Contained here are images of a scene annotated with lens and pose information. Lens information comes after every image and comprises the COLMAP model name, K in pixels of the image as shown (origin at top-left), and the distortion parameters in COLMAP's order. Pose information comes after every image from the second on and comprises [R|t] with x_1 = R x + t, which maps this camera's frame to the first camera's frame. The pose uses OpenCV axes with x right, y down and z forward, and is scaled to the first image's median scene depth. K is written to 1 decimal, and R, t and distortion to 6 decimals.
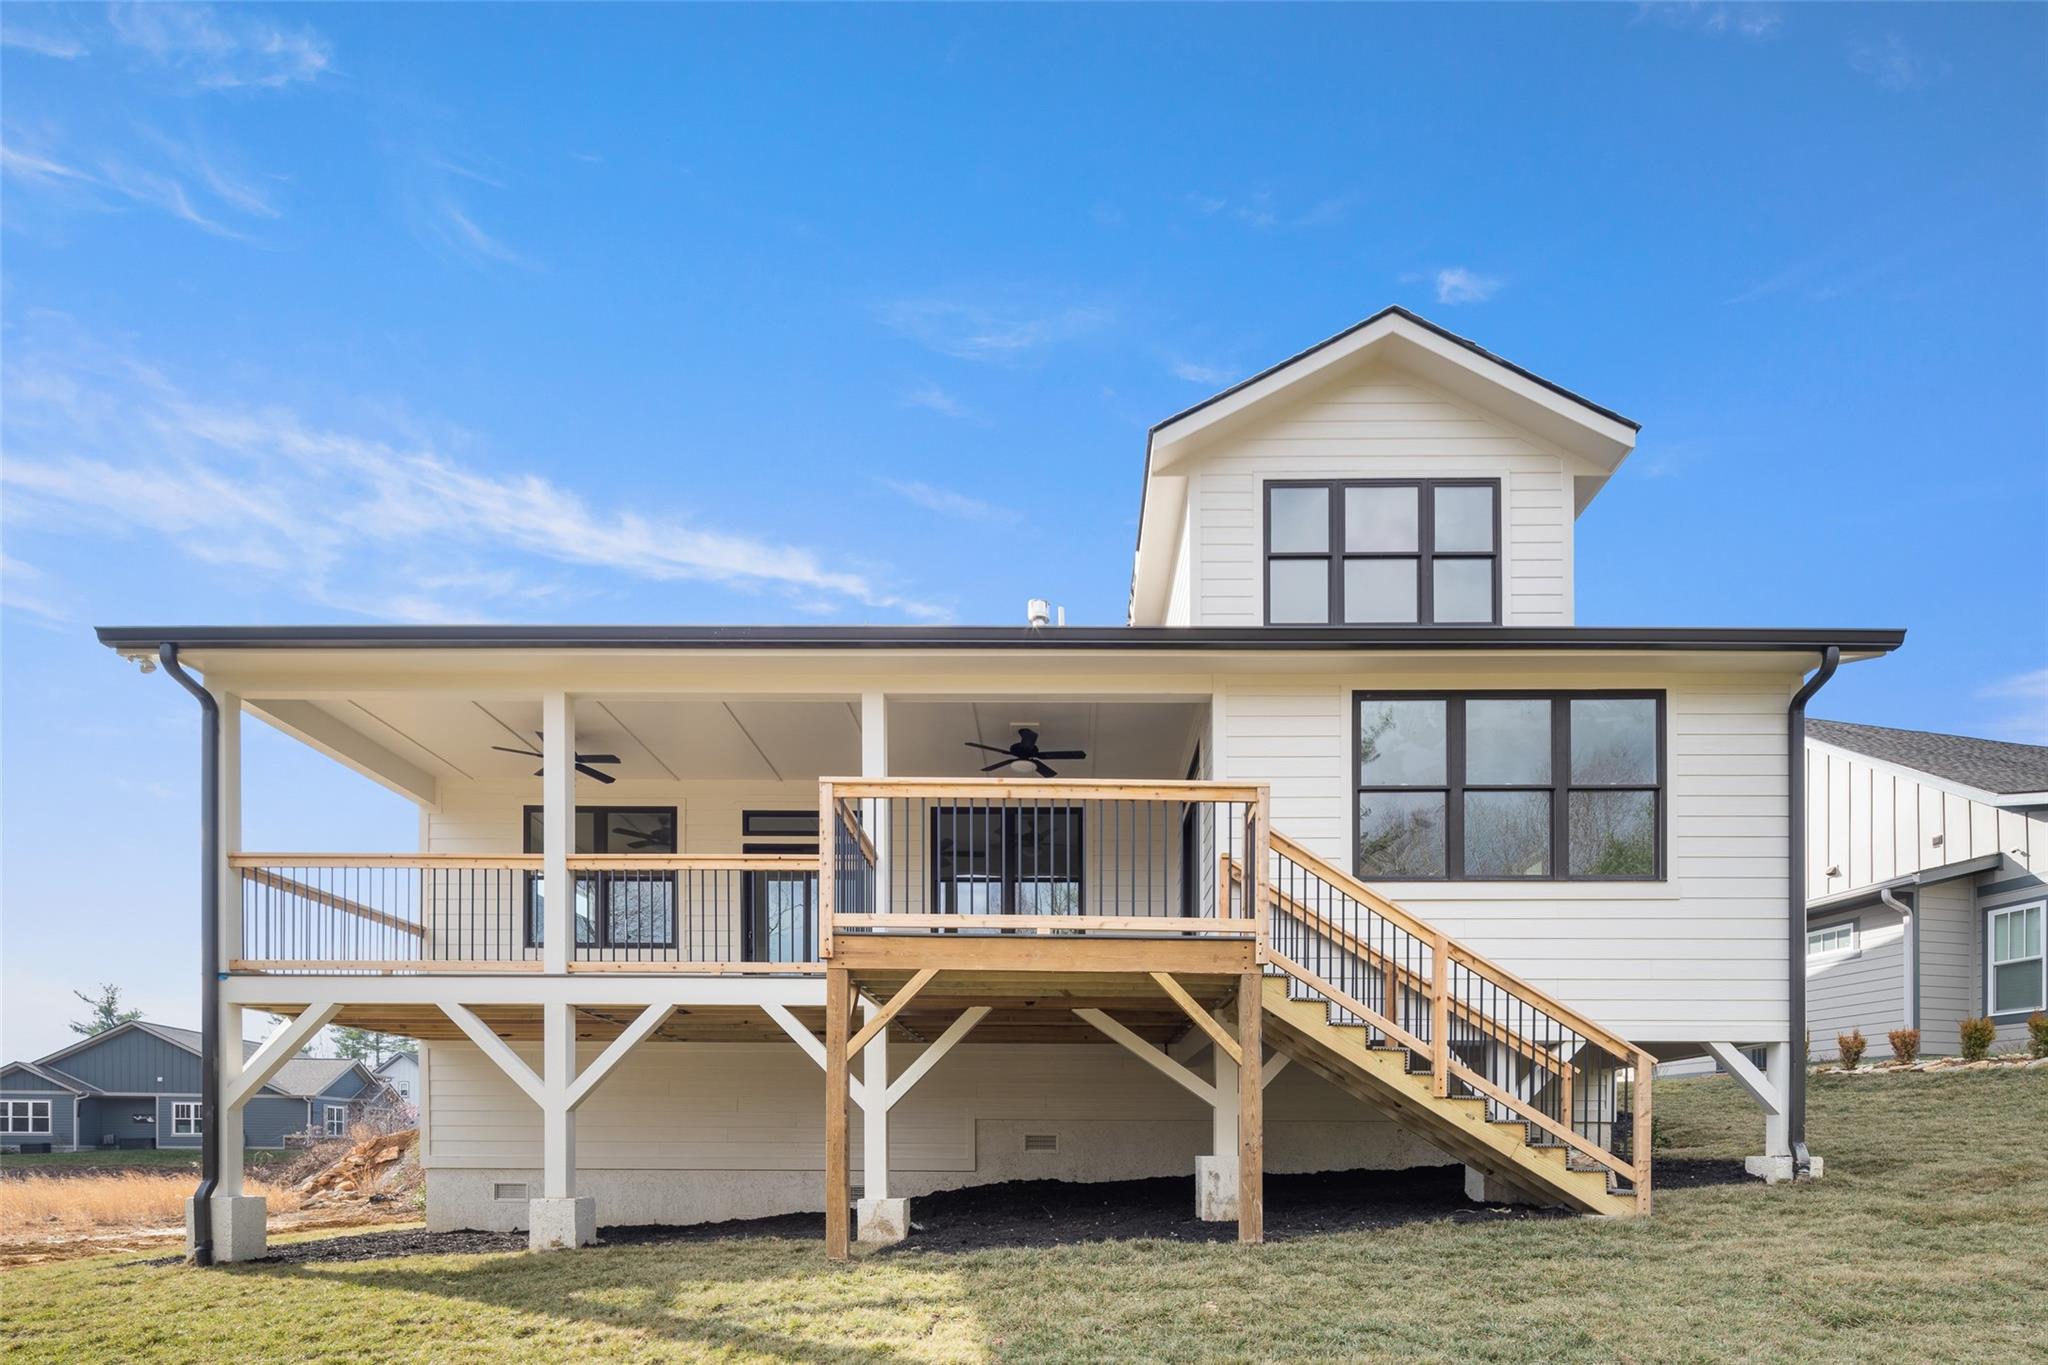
lens RADIAL K [[956.3, 0, 1023.2], [0, 956.3, 626.7], [0, 0, 1]] dist [0.001379, 0.000904]
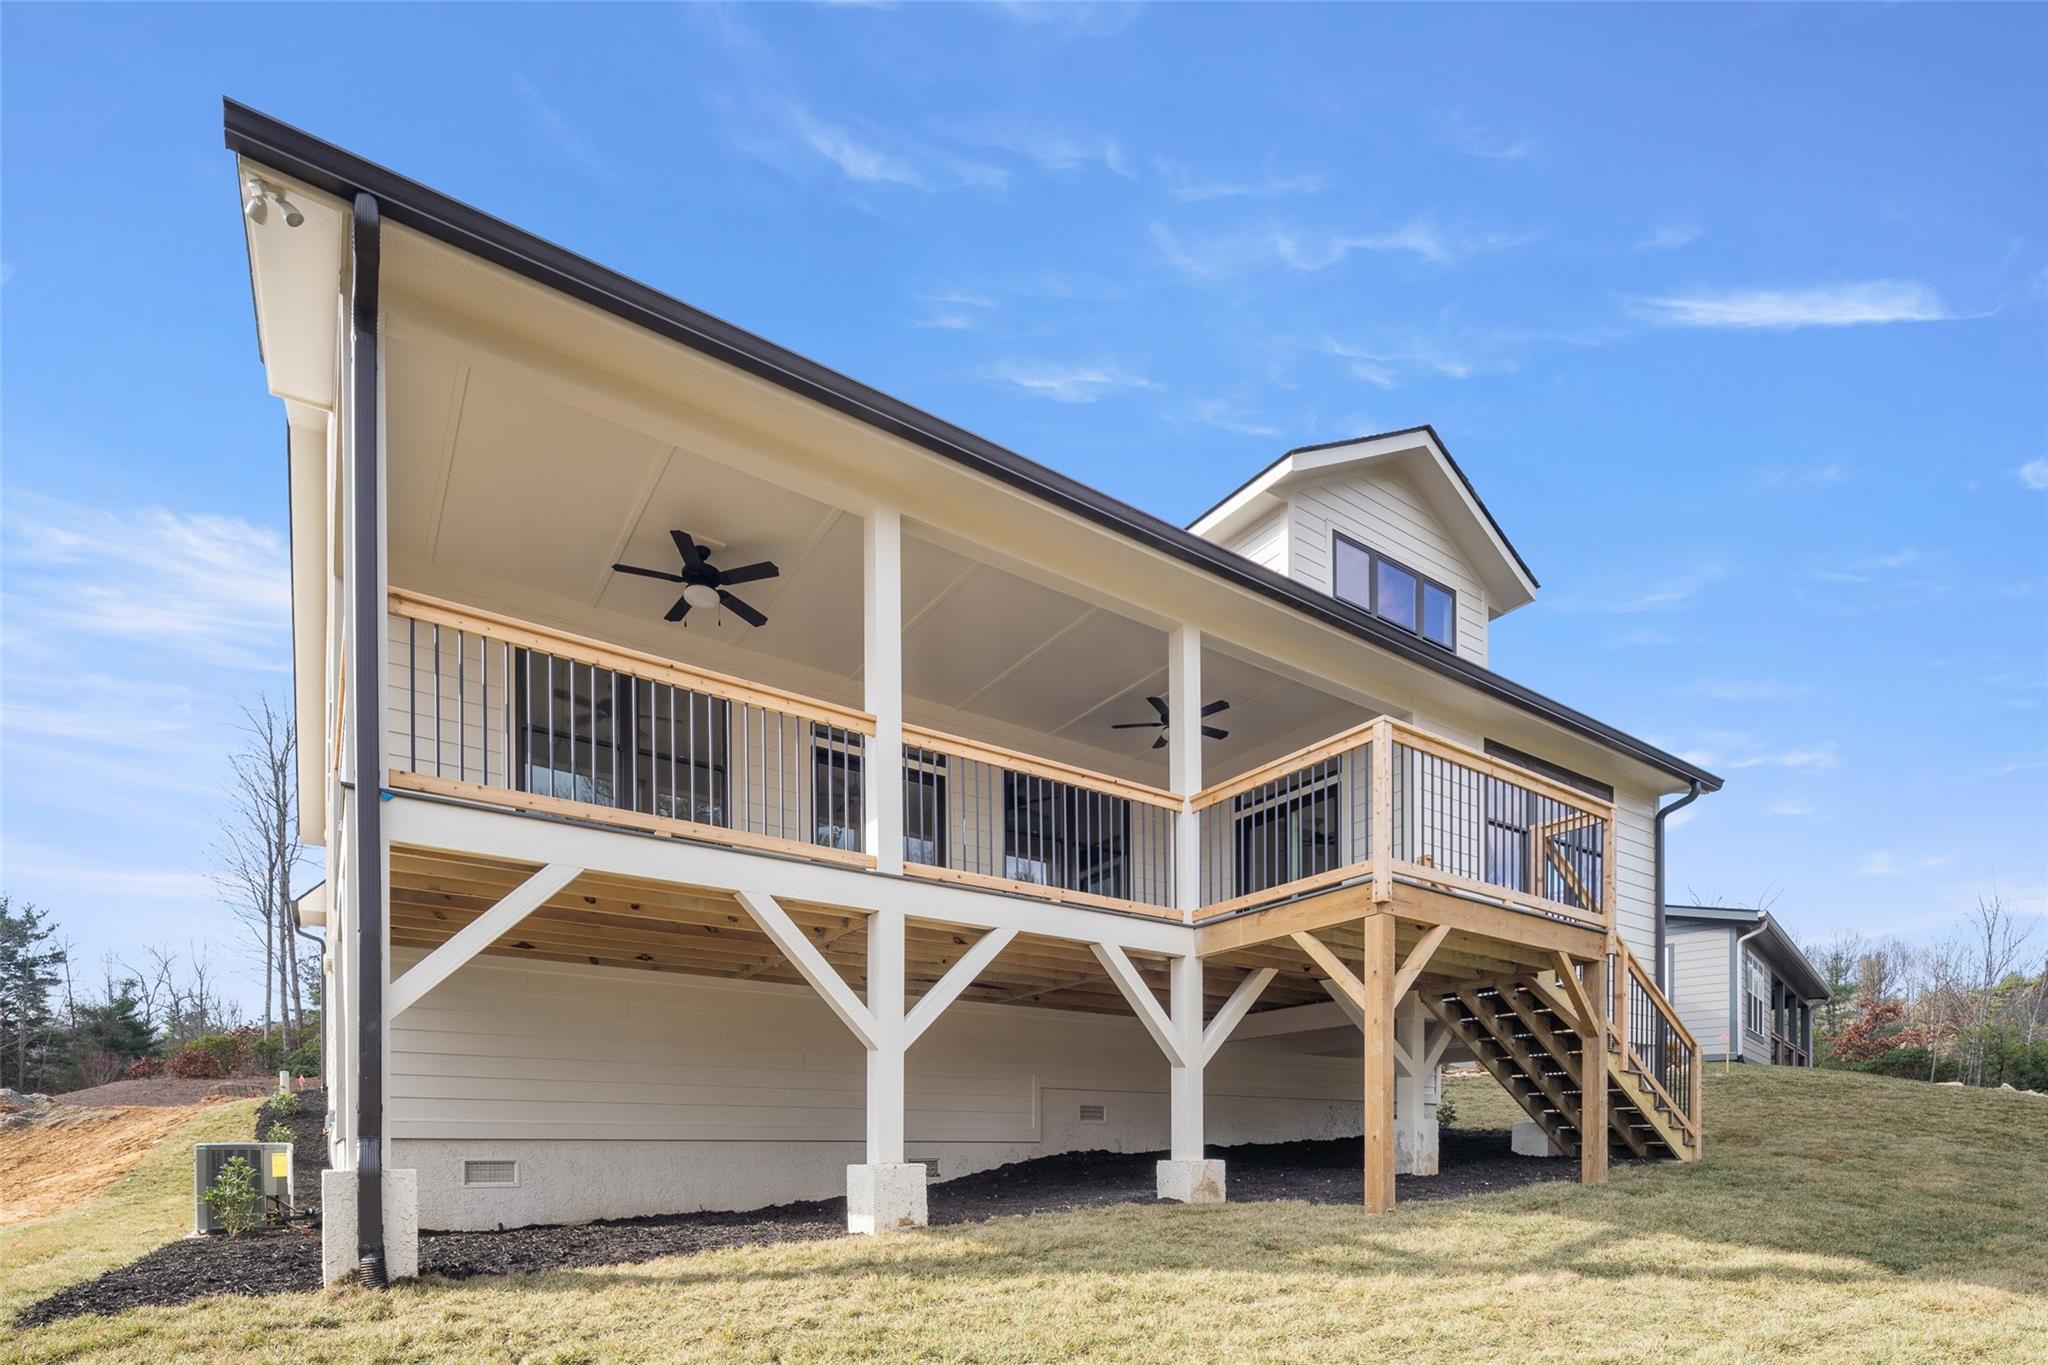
lens RADIAL K [[984.1, 0, 1023.2], [0, 984.1, 636.5], [0, 0, 1]] dist [0.004298, 0.000164]
pose [[0.800541, 0.272533, 0.533722, -0.841601], [-0.280718, 0.957391, -0.067814, 0.198921], [-0.529463, -0.095537, 0.842937, 0.293725]]
